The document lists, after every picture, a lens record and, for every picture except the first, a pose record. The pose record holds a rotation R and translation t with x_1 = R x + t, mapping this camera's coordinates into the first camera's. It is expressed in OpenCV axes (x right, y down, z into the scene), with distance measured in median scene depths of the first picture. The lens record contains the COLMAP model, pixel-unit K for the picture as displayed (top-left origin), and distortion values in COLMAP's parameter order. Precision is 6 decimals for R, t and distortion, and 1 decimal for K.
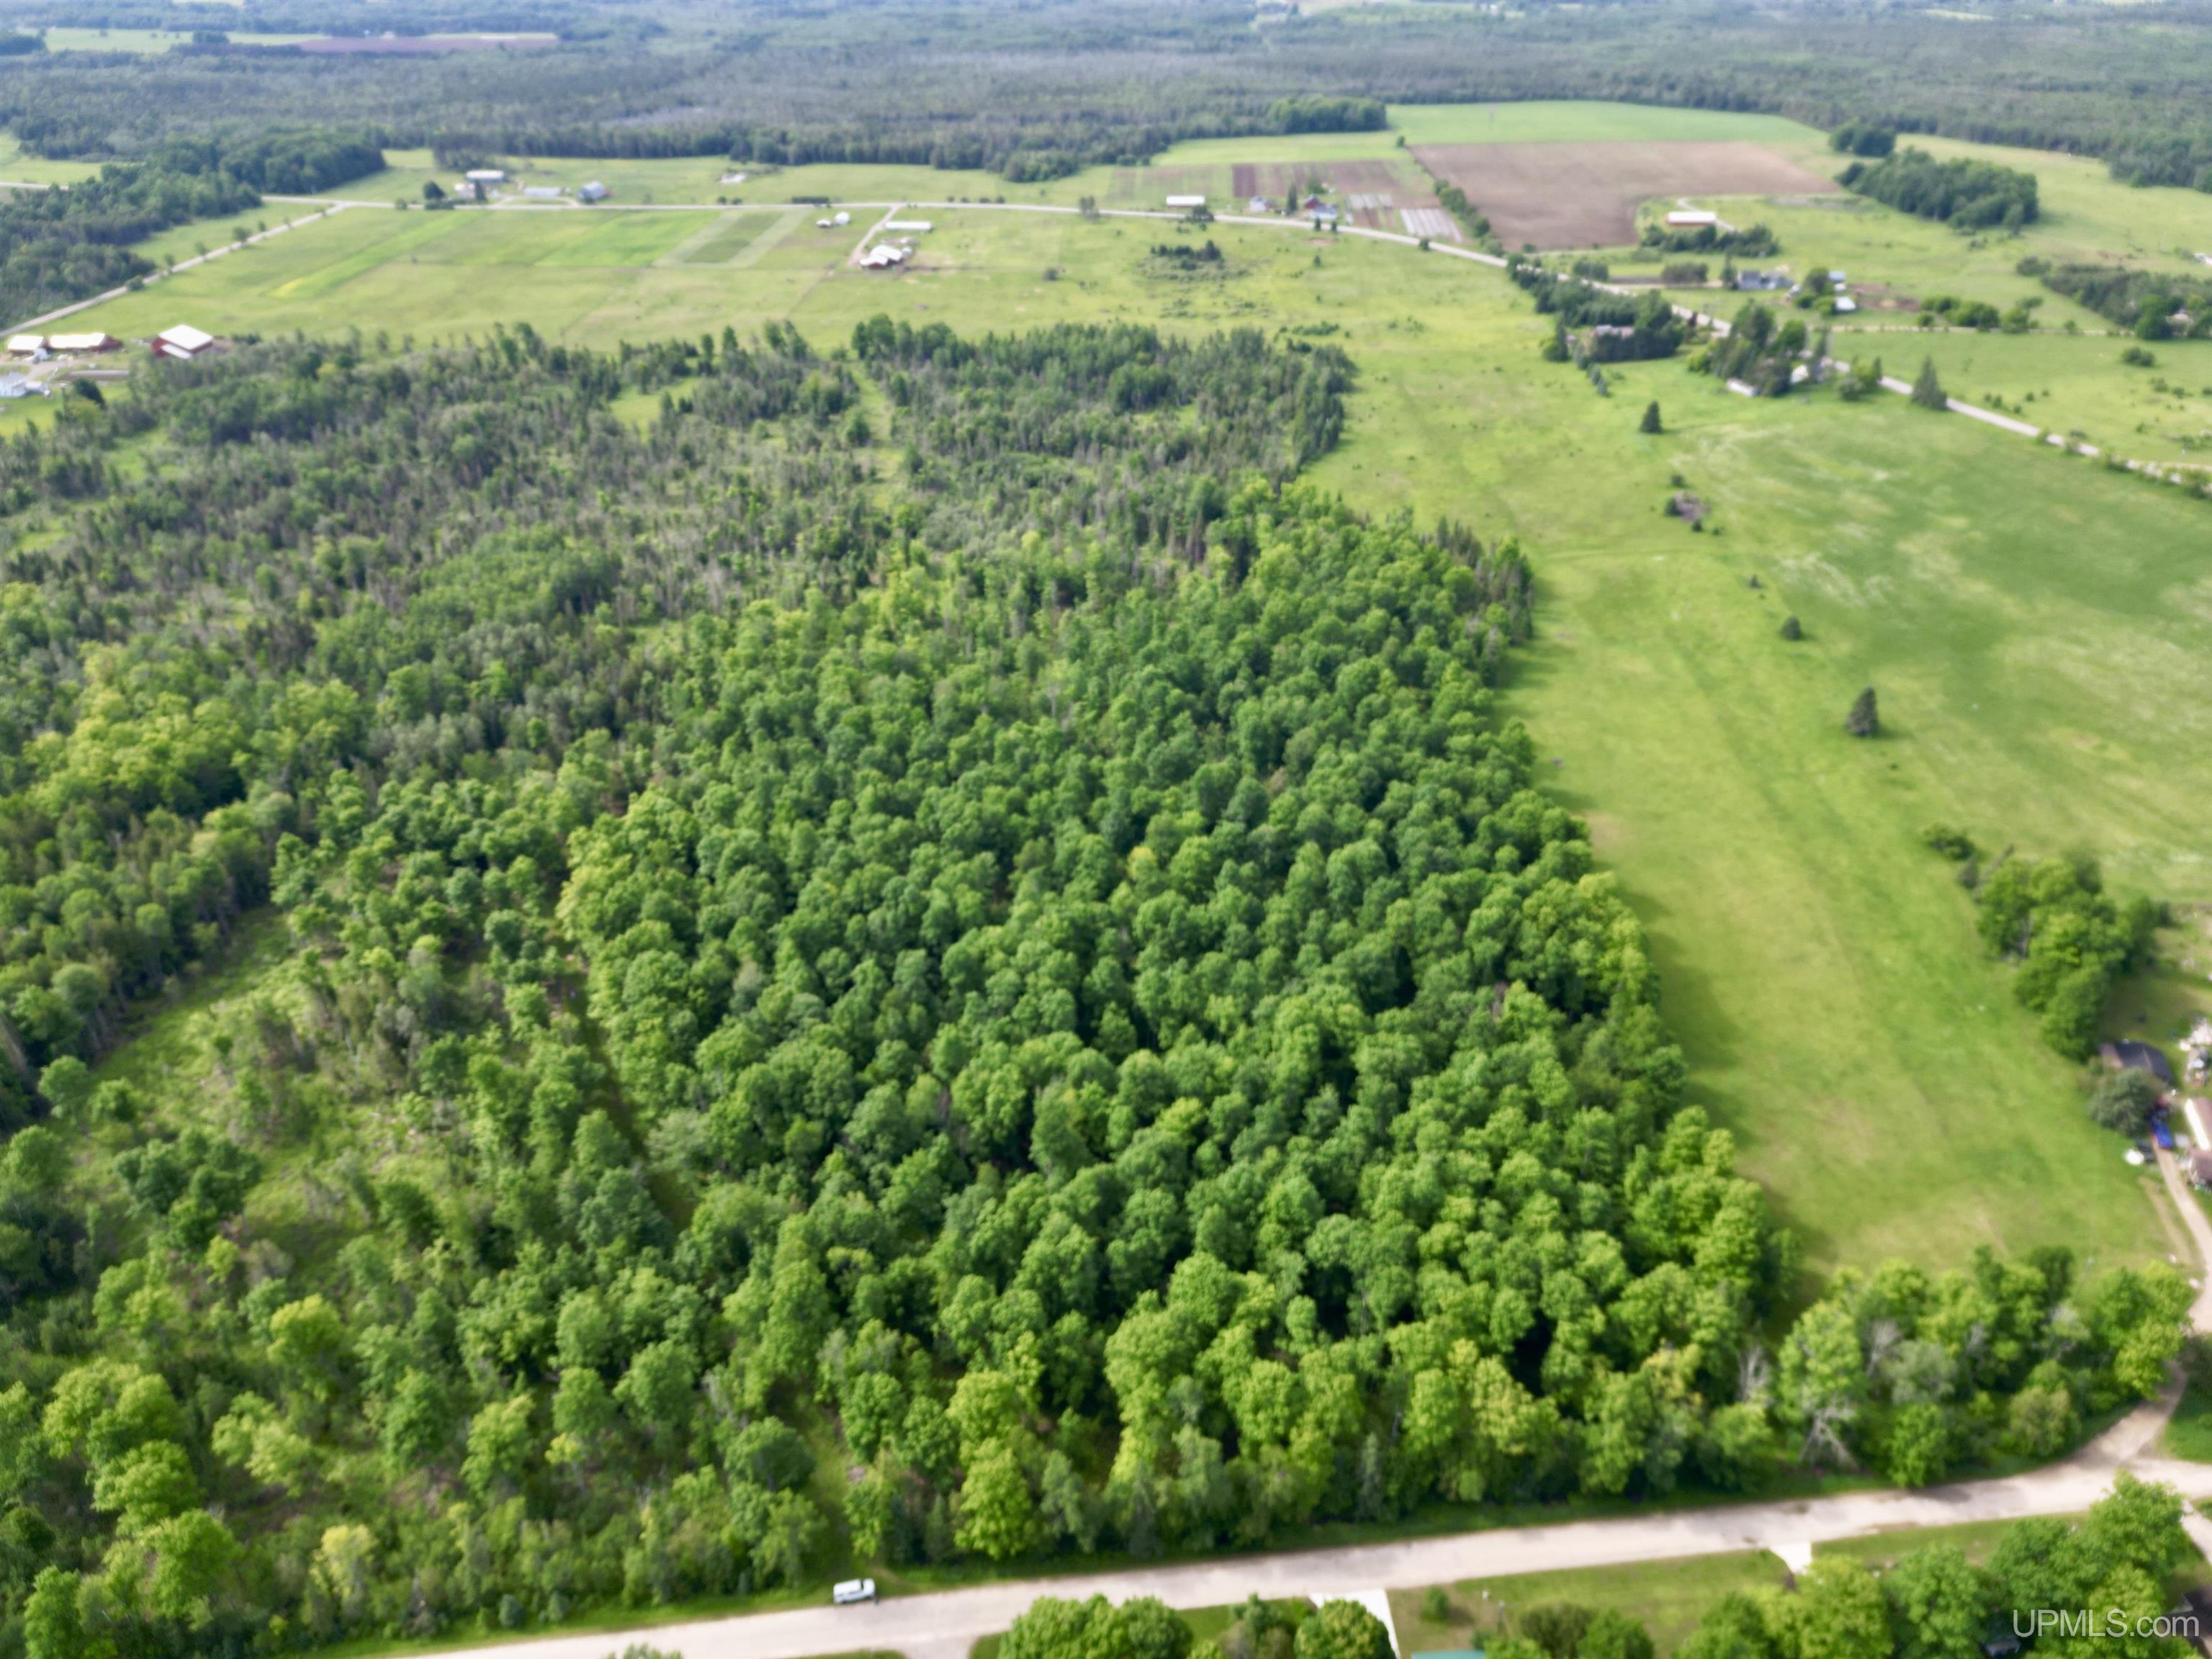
lens RADIAL K [[1557.4, 0, 1089.8], [0, 1557.4, 832.8], [0, 0, 1]] dist [0.044944, -0.037874]
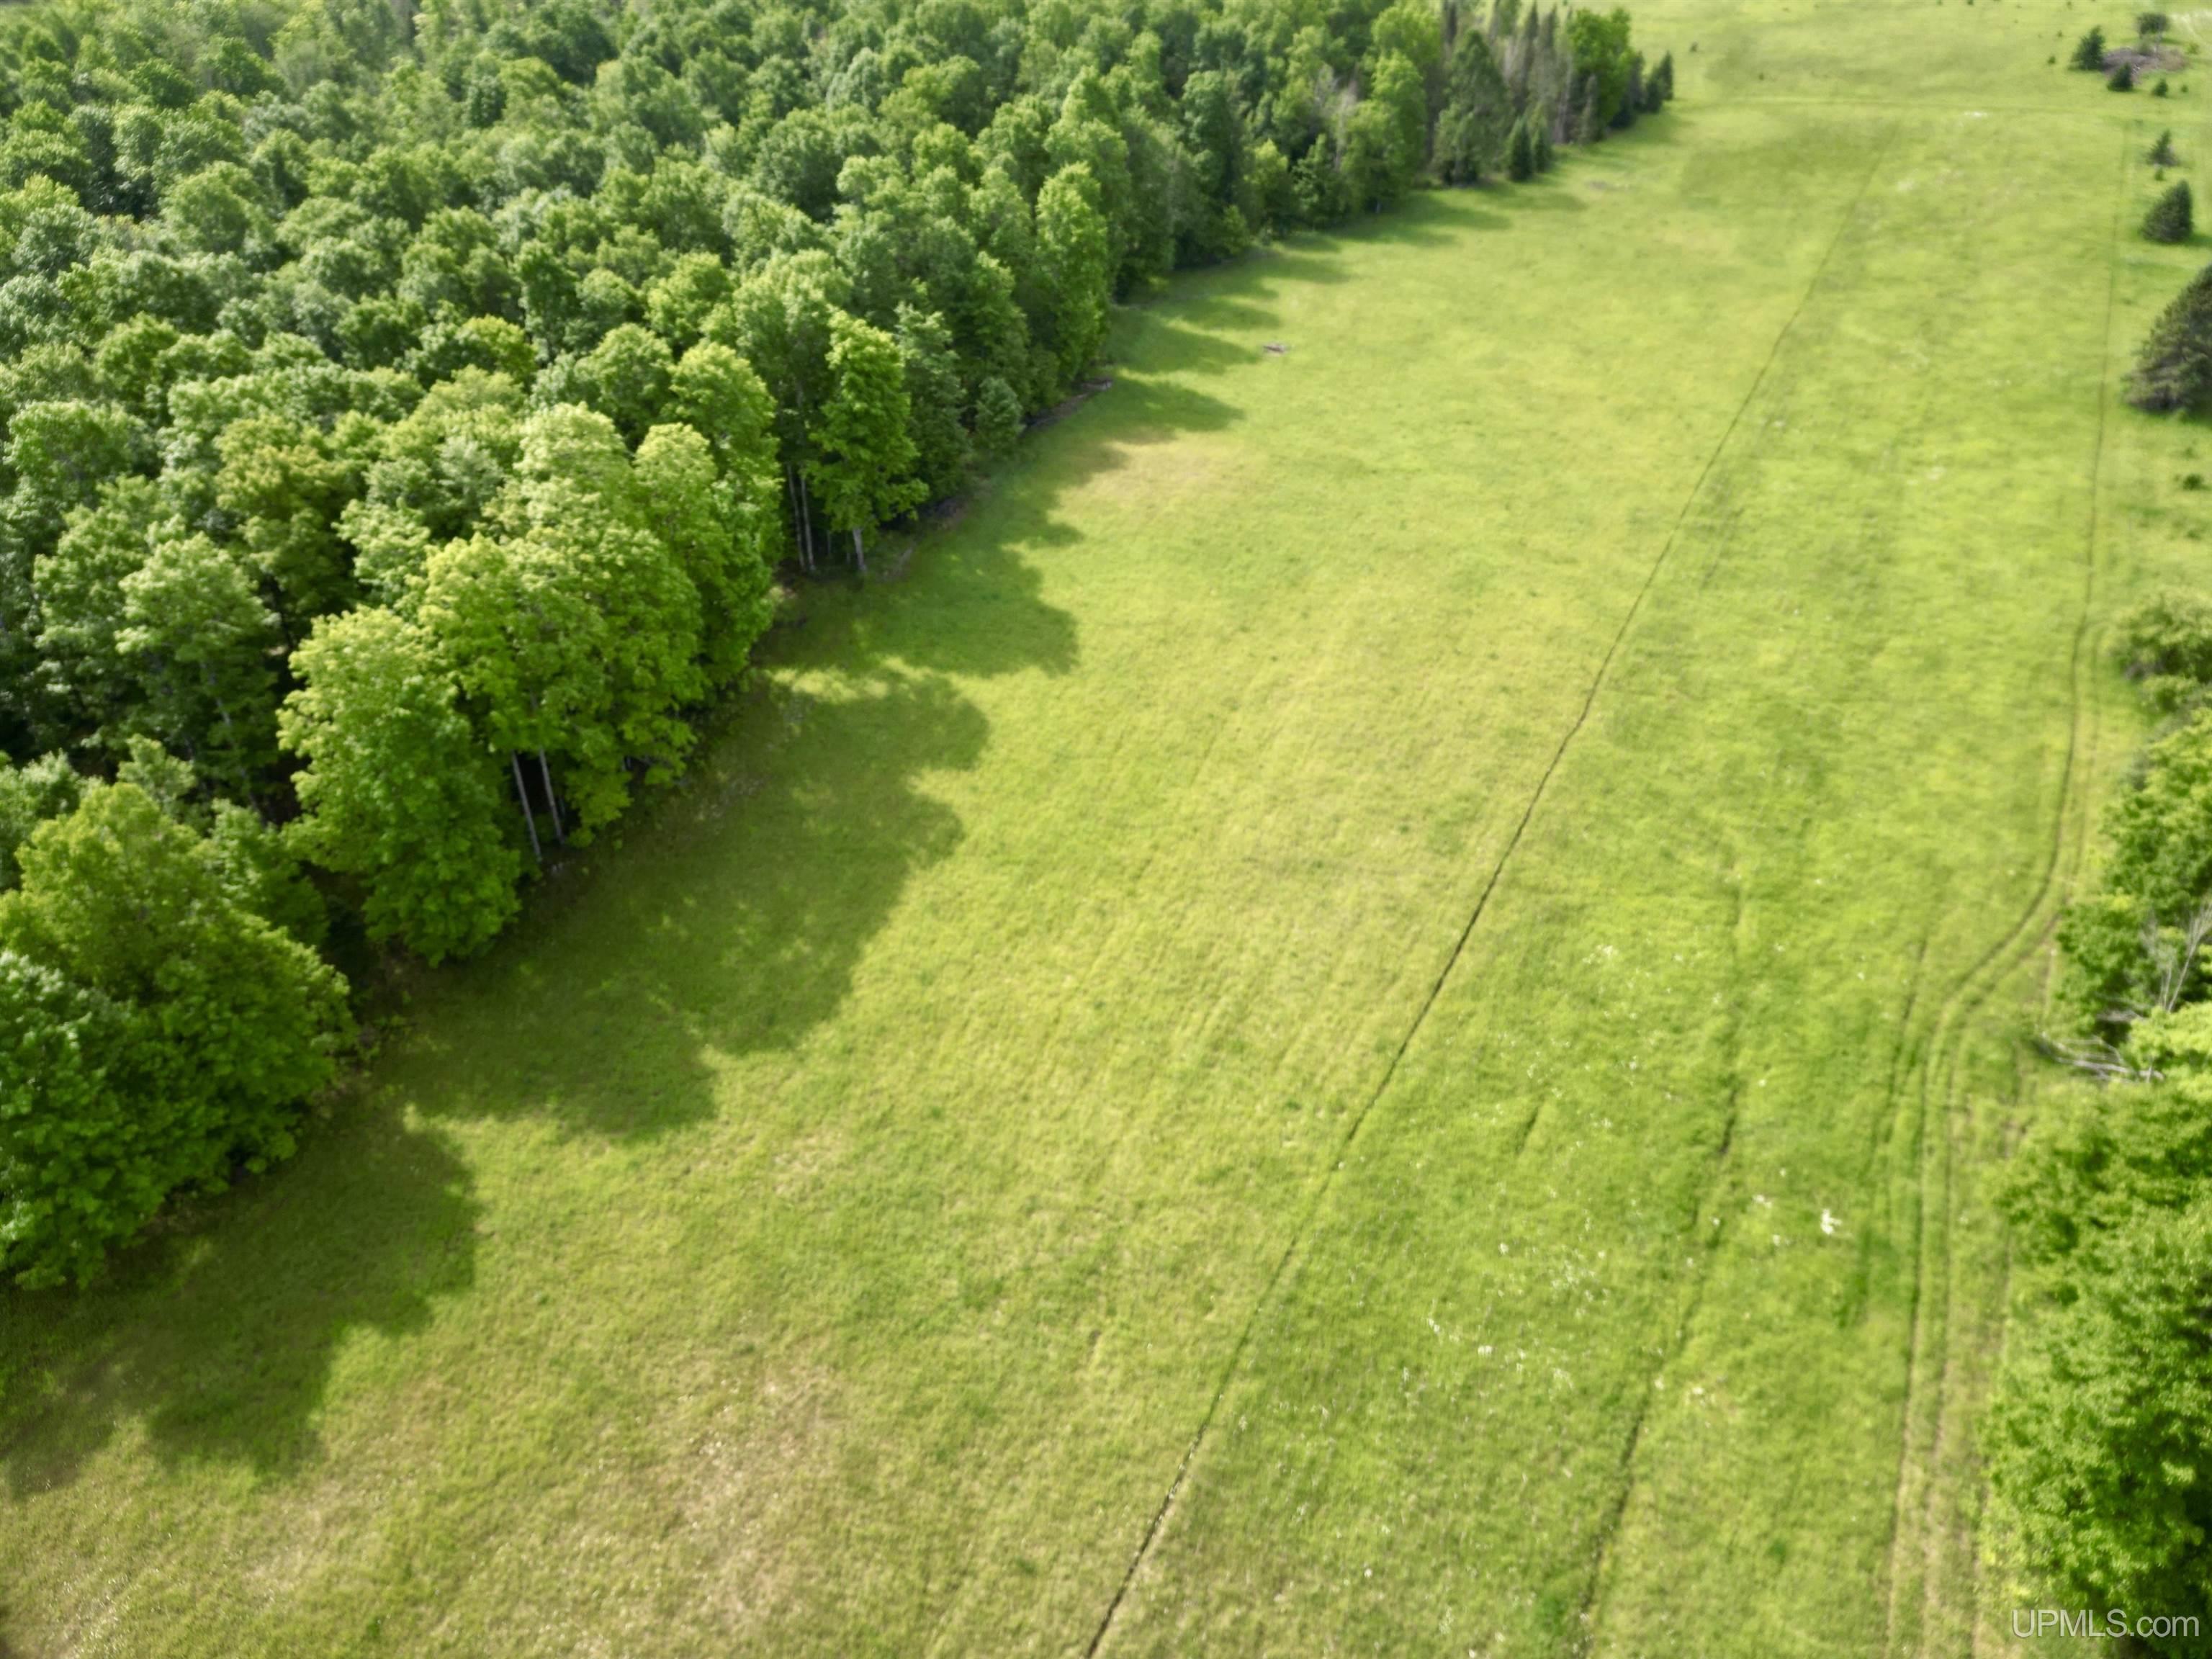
lens RADIAL K [[1557.4, 0, 1101.3], [0, 1557.4, 839.7], [0, 0, 1]] dist [0.044944, -0.037874]
pose [[0.912592, 0.236858, -0.333279, 0.593133], [-0.209014, 0.970814, 0.117619, 0.056565], [0.351411, -0.037678, 0.935463, 0.830745]]
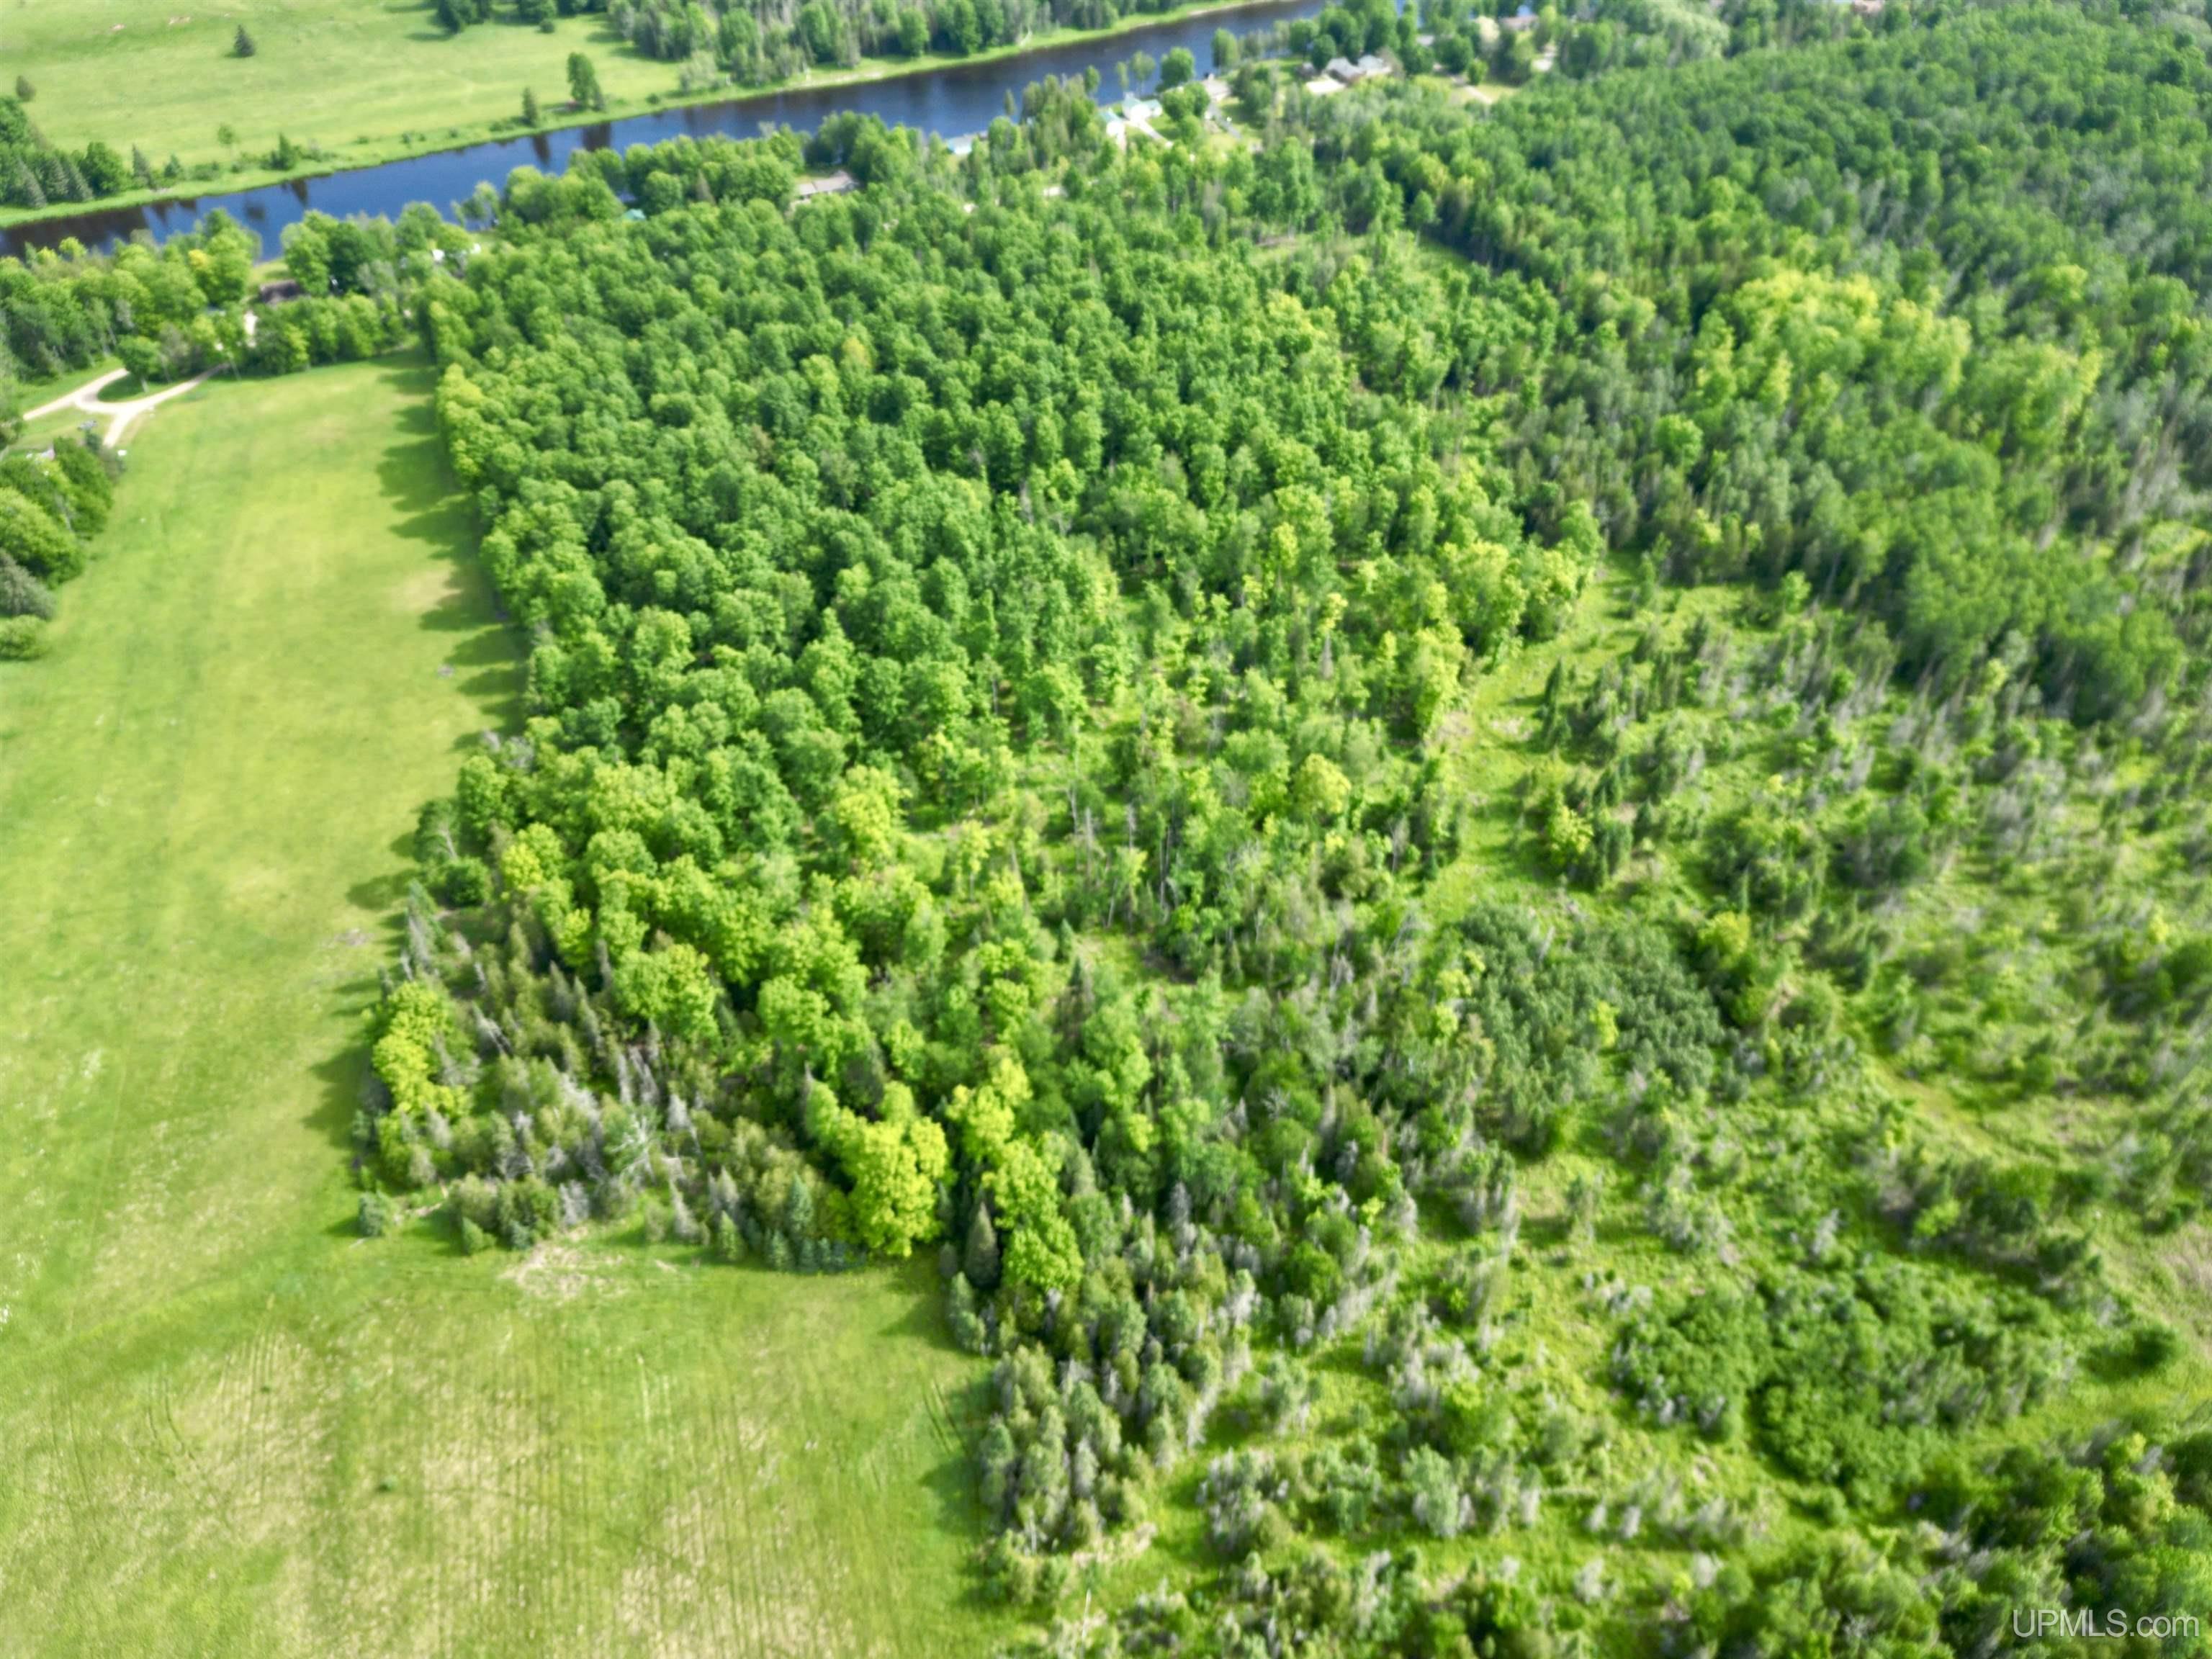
lens RADIAL K [[1557.4, 0, 1111.7], [0, 1557.4, 840.4], [0, 0, 1]] dist [0.044944, -0.037874]
pose [[-0.927700, 0.255462, -0.272234, 0.312962], [-0.187051, 0.313014, 0.931147, -1.147774], [0.323085, 0.914747, -0.242599, 1.924480]]
